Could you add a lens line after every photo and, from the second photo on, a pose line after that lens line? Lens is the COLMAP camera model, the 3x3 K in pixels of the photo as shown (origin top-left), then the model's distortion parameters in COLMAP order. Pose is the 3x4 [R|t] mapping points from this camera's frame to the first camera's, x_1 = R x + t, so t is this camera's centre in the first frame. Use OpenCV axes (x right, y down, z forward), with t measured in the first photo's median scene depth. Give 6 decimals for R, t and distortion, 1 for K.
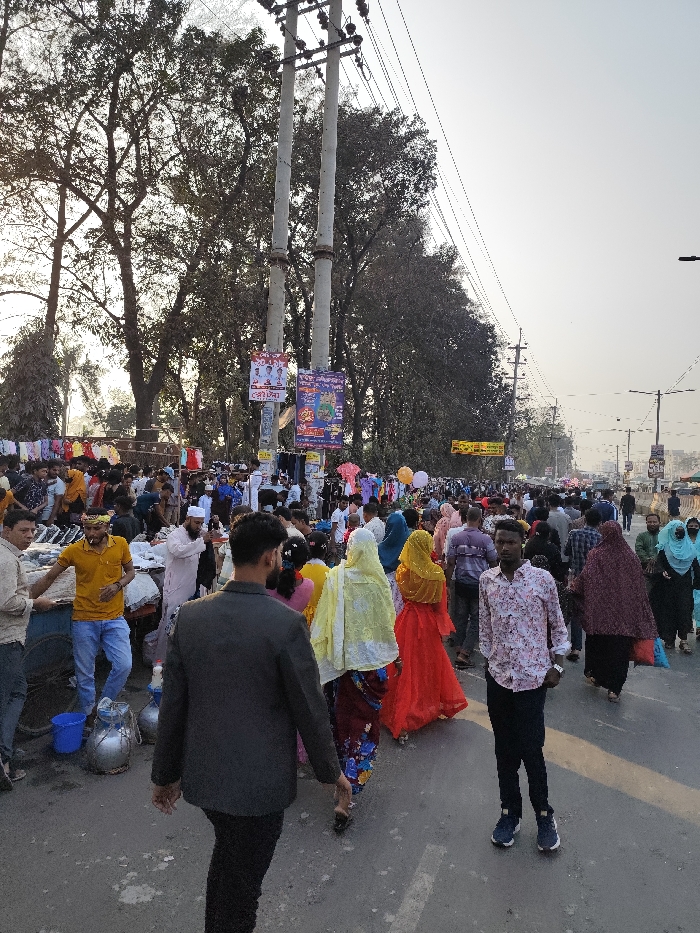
lens RADIAL K [[626.4, 0, 349.1], [0, 626.4, 463.8], [0, 0, 1]] dist [-0.009048, -0.002434]
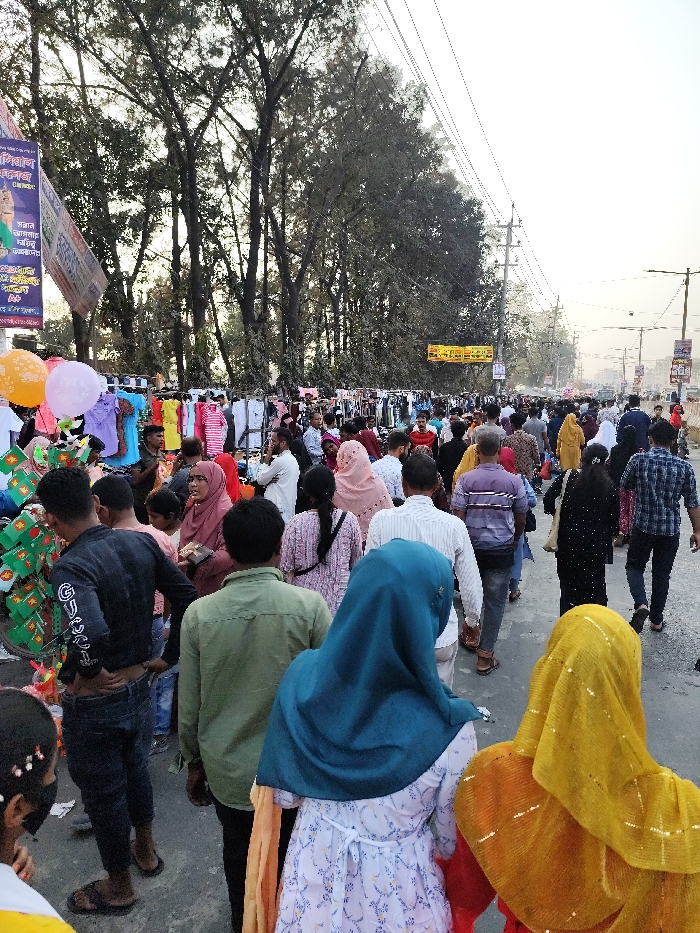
lens RADIAL K [[626.4, 0, 354.7], [0, 626.4, 469.6], [0, 0, 1]] dist [-0.009048, -0.002434]
pose [[0.999425, -0.033722, 0.003512, 0.055773], [0.032896, 0.989557, 0.140339, 0.005507], [-0.008208, -0.140142, 0.990097, 0.156874]]
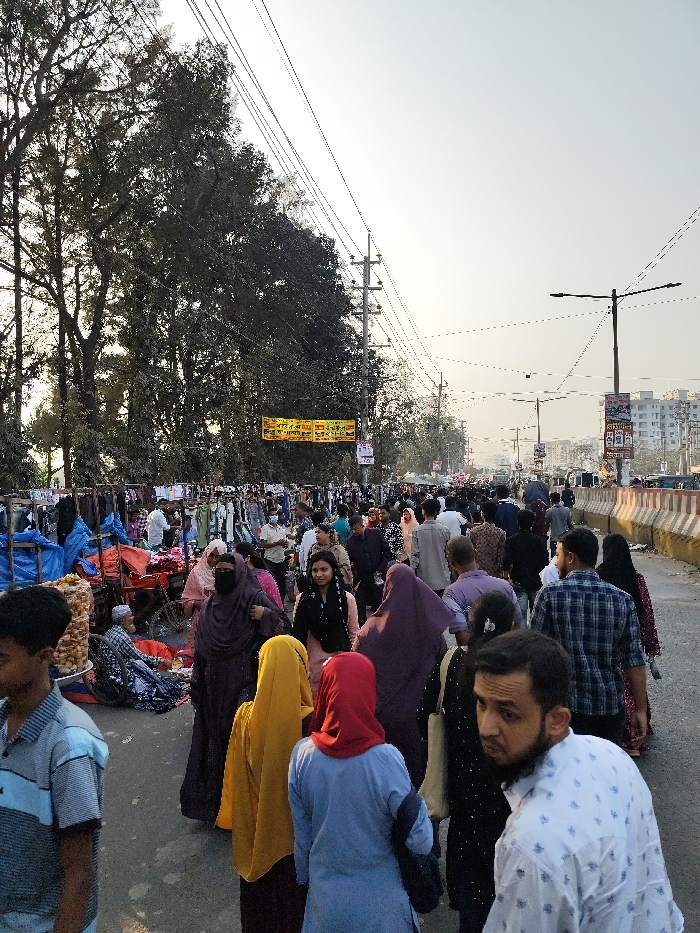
lens RADIAL K [[626.4, 0, 348.0], [0, 626.4, 467.9], [0, 0, 1]] dist [-0.009048, -0.002434]
pose [[0.985826, -0.059963, 0.156692, 0.143537], [0.060711, 0.998155, 0.000016, 0.013187], [-0.156404, 0.009497, 0.987648, 0.400172]]
